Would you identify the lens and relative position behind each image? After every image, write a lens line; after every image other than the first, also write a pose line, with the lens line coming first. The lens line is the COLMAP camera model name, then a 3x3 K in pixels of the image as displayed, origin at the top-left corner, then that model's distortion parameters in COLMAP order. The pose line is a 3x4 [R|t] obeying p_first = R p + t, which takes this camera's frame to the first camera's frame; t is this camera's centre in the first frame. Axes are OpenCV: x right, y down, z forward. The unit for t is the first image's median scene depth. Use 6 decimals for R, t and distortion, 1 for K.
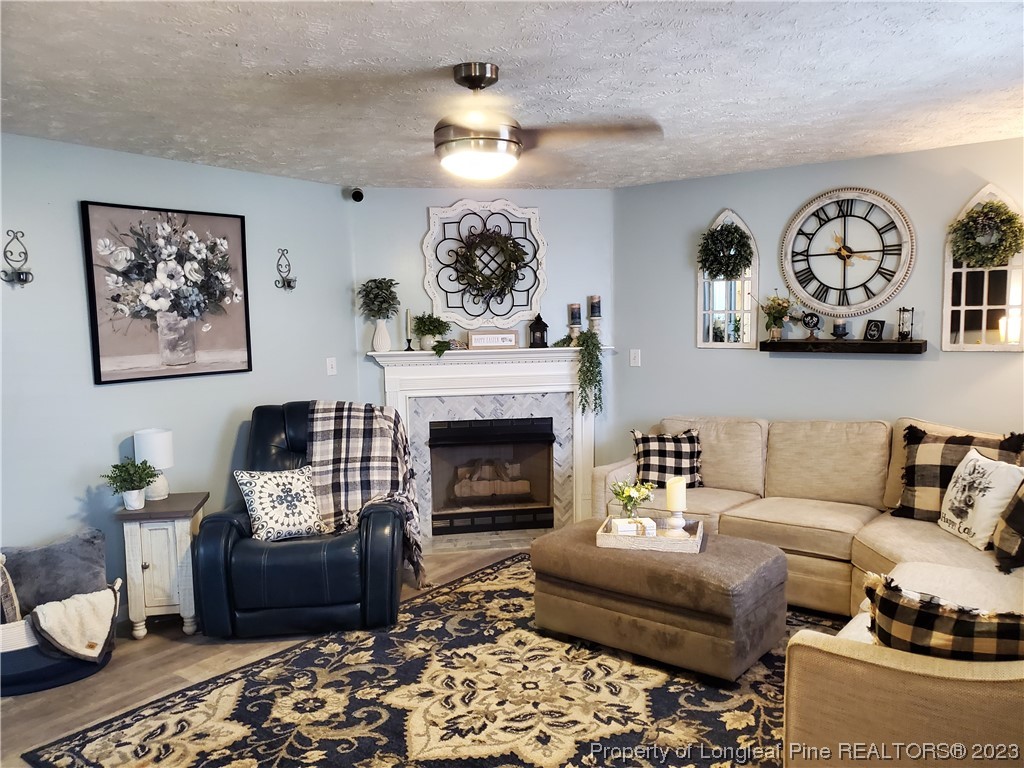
lens RADIAL K [[791.2, 0, 507.9], [0, 791.2, 386.0], [0, 0, 1]] dist [0.025962, -0.004502]
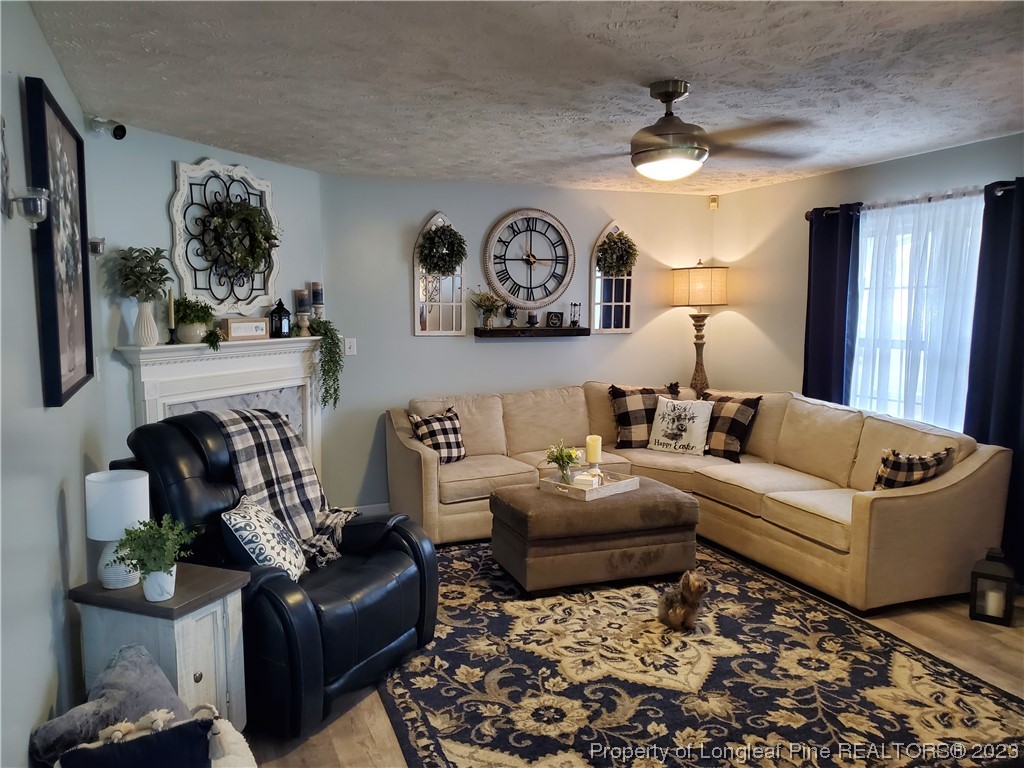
lens RADIAL K [[791.2, 0, 505.0], [0, 791.2, 385.5], [0, 0, 1]] dist [0.025962, -0.004502]
pose [[0.523688, -0.066845, 0.849283, -0.744528], [0.063534, 0.997205, 0.039311, -0.017157], [-0.849537, 0.033371, 0.526472, 0.385771]]
